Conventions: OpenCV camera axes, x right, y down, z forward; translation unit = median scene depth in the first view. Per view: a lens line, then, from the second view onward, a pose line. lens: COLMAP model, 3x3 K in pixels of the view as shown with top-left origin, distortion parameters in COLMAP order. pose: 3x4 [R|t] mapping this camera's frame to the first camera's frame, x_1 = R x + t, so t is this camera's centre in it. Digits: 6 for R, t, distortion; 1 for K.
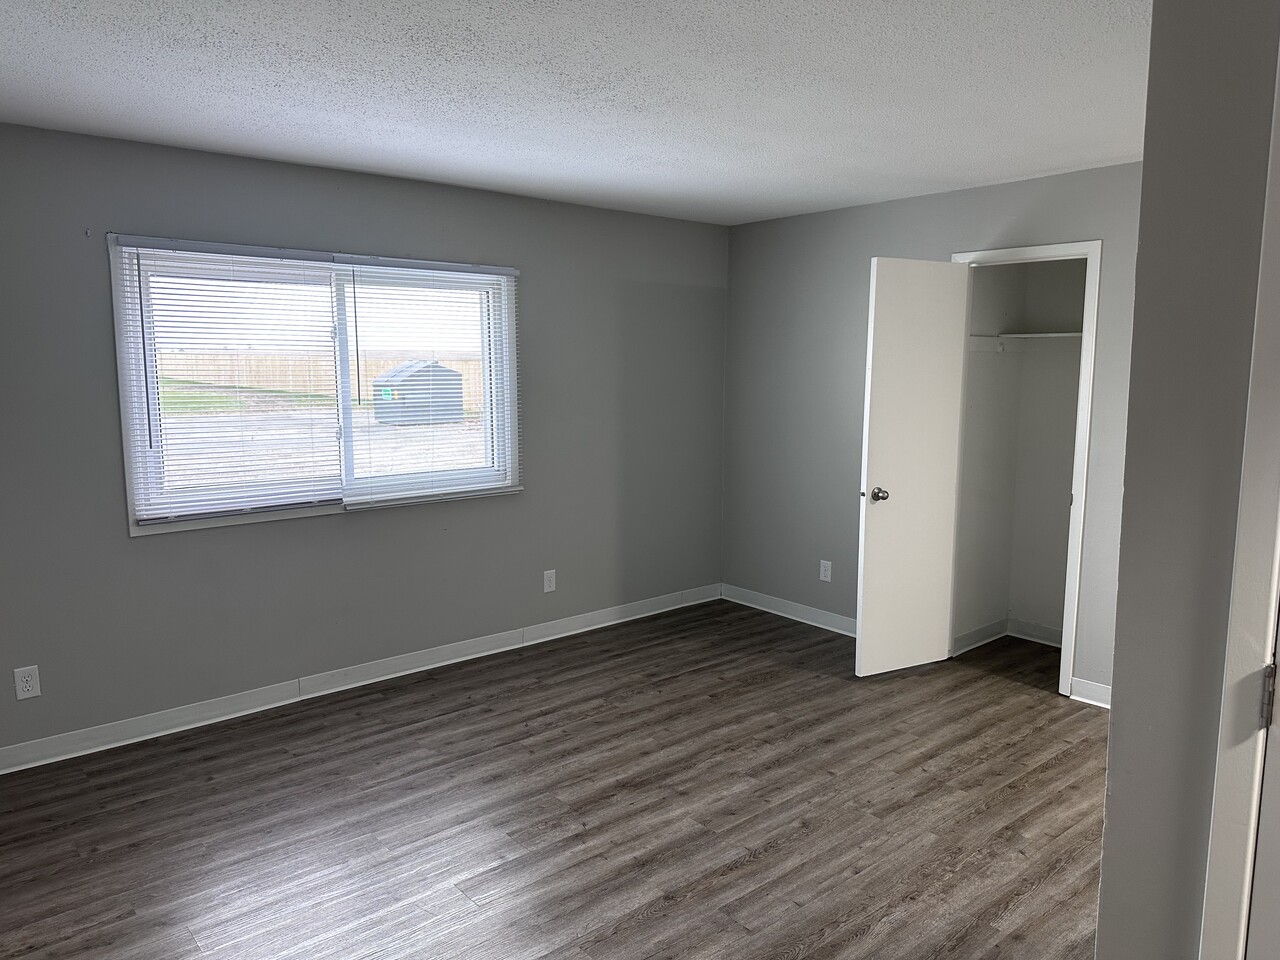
lens RADIAL K [[904.6, 0, 637.8], [0, 904.6, 481.3], [0, 0, 1]] dist [-0.003322, 0.000077]
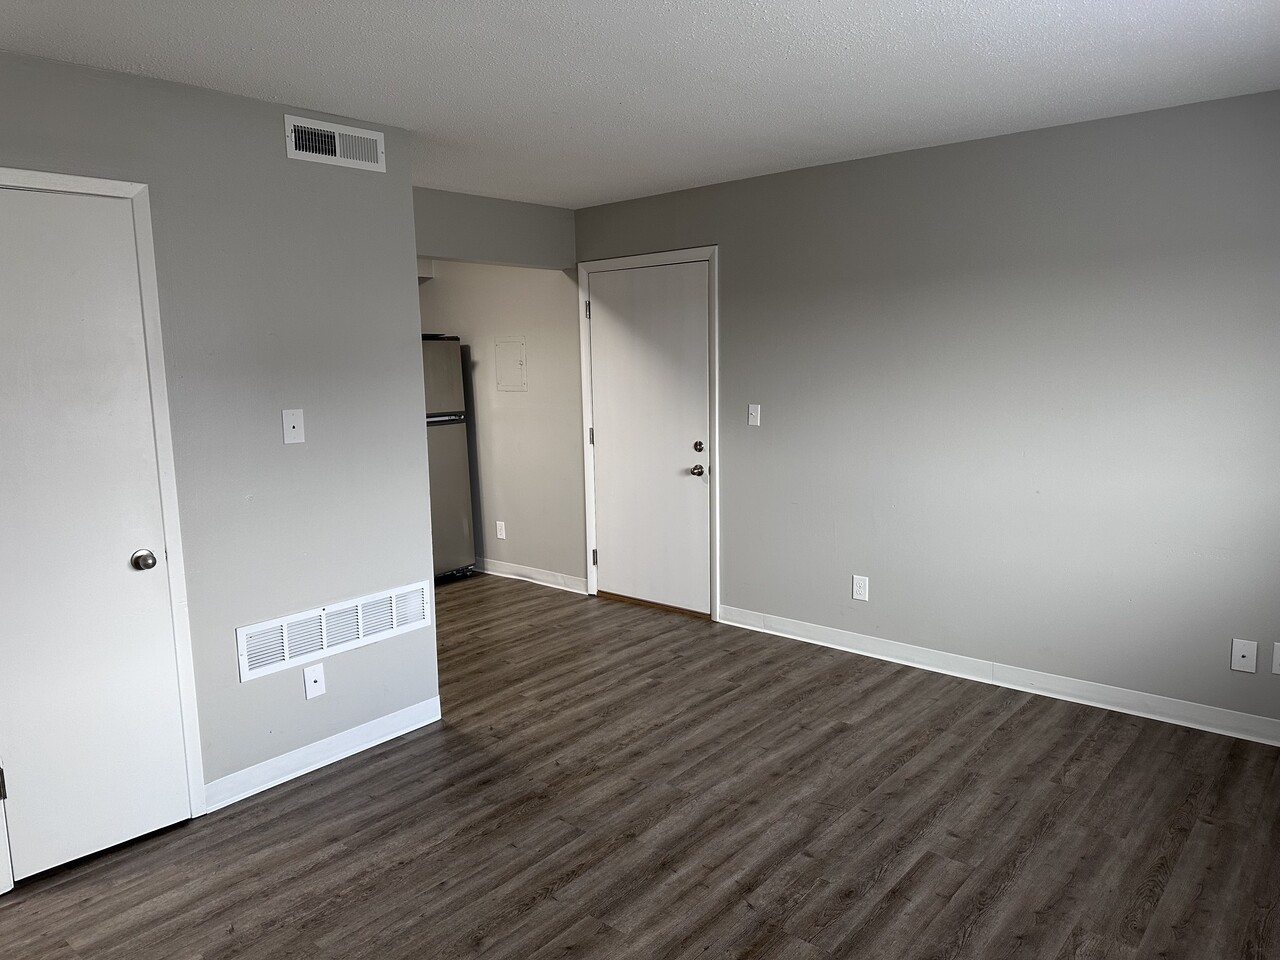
lens RADIAL K [[904.6, 0, 640.1], [0, 904.6, 480.6], [0, 0, 1]] dist [-0.003322, 0.000077]
pose [[-0.987042, 0.040786, -0.155189, 0.165397], [-0.001146, 0.965340, 0.260994, -0.227087], [0.160455, 0.257790, -0.952785, 1.819383]]
